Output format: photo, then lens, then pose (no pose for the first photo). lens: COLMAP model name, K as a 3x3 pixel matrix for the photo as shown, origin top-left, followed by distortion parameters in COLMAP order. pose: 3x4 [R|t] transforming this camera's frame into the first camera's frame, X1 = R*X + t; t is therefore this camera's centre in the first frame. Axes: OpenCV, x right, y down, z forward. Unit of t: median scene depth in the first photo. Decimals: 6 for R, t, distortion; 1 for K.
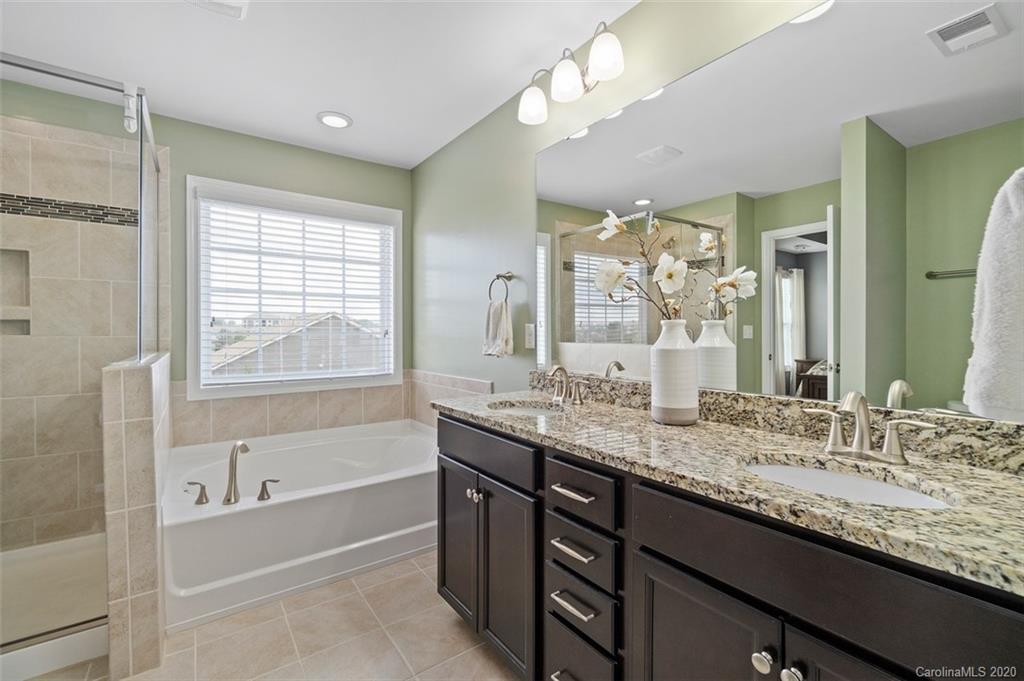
lens RADIAL K [[446.7, 0, 511.1], [0, 446.7, 336.0], [0, 0, 1]] dist [-0.002596, -0.000681]
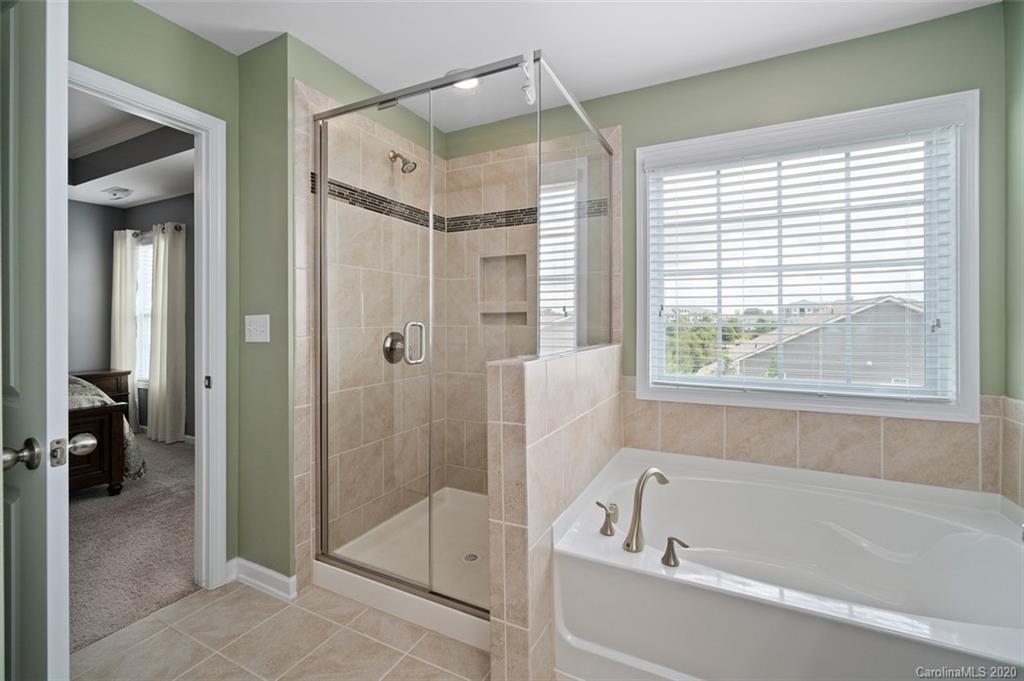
lens RADIAL K [[446.7, 0, 499.7], [0, 446.7, 323.3], [0, 0, 1]] dist [-0.002596, -0.000681]
pose [[0.447546, 0.001354, -0.894260, -0.042088], [-0.006646, 0.999976, -0.001813, -0.004200], [0.894236, 0.006755, 0.447544, 0.354396]]
